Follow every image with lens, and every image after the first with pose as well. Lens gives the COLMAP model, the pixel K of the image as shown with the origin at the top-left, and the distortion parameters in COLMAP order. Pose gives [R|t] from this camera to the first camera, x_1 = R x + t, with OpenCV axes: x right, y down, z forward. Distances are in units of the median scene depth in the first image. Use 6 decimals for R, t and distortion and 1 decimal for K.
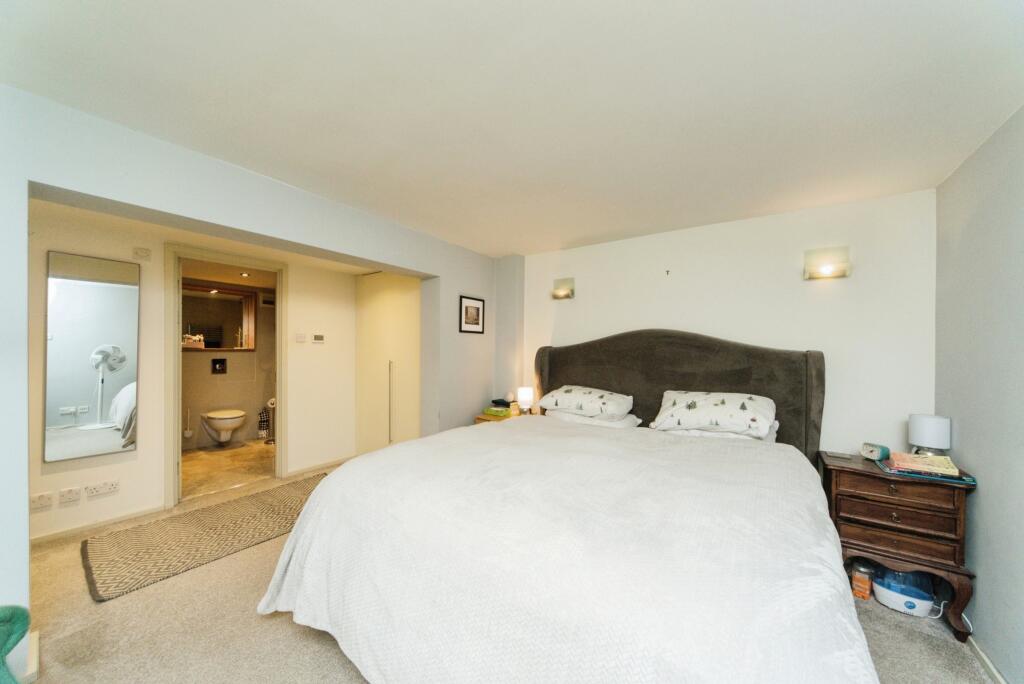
lens RADIAL K [[350.9, 0, 515.4], [0, 350.9, 350.3], [0, 0, 1]] dist [0.000655, -0.000365]
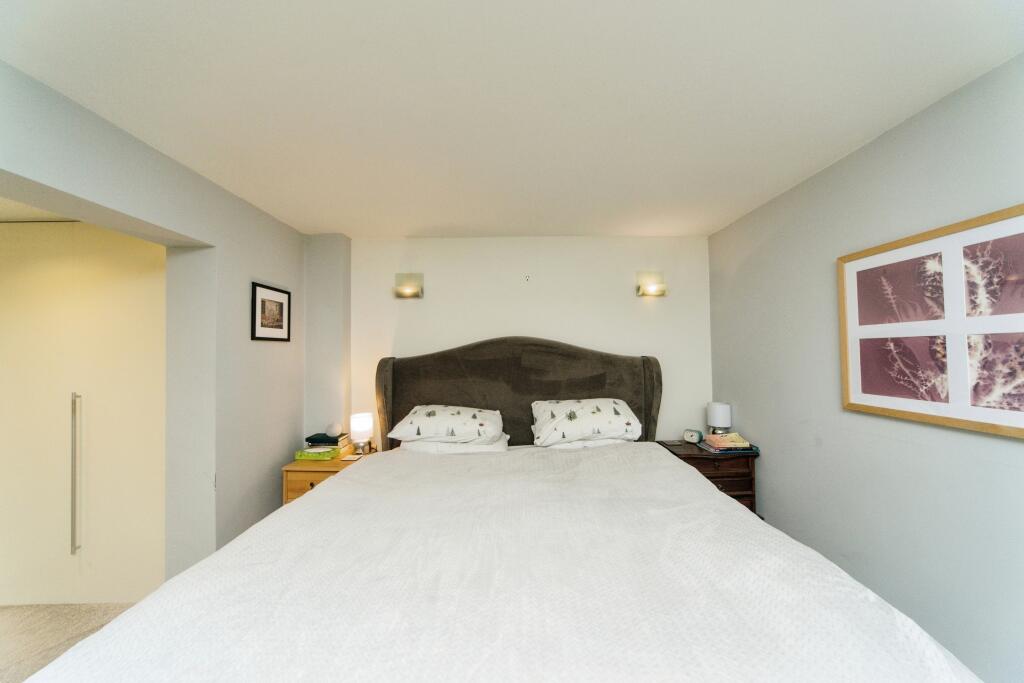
lens RADIAL K [[350.9, 0, 516.0], [0, 350.9, 342.2], [0, 0, 1]] dist [0.000655, -0.000365]
pose [[0.814701, -0.007310, 0.579835, -0.160525], [0.024415, 0.999466, -0.021705, -0.025609], [-0.579367, 0.031840, 0.814444, 0.241771]]
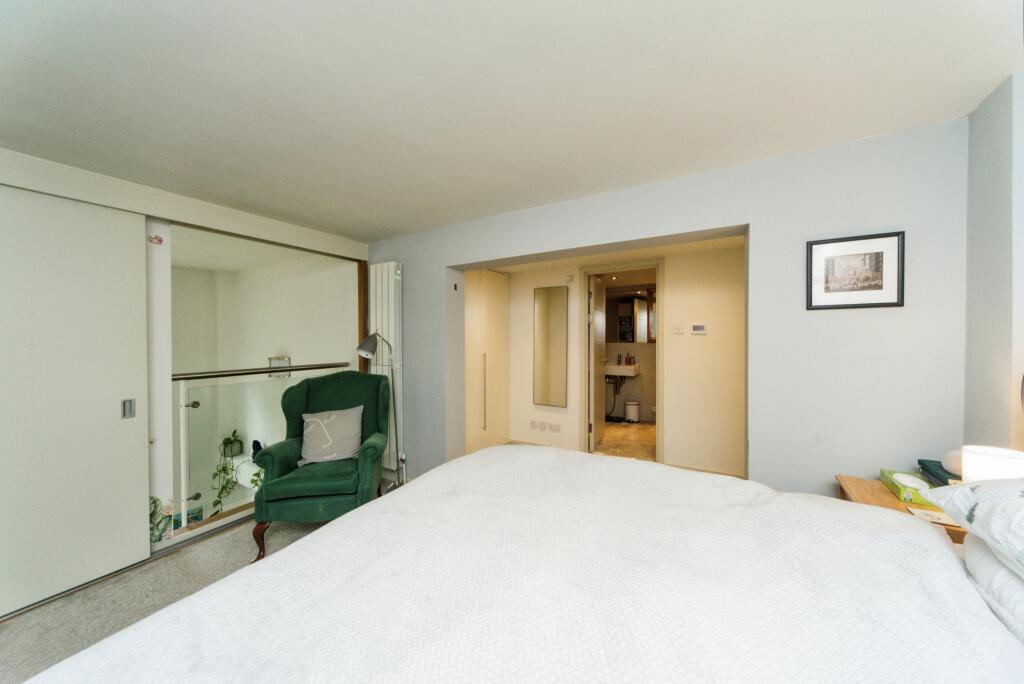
lens RADIAL K [[350.9, 0, 510.5], [0, 350.9, 339.4], [0, 0, 1]] dist [0.000655, -0.000365]
pose [[0.088174, -0.006336, -0.996085, 0.395157], [0.005089, 0.999970, -0.005911, -0.005559], [0.996092, -0.004548, 0.088204, 0.573955]]
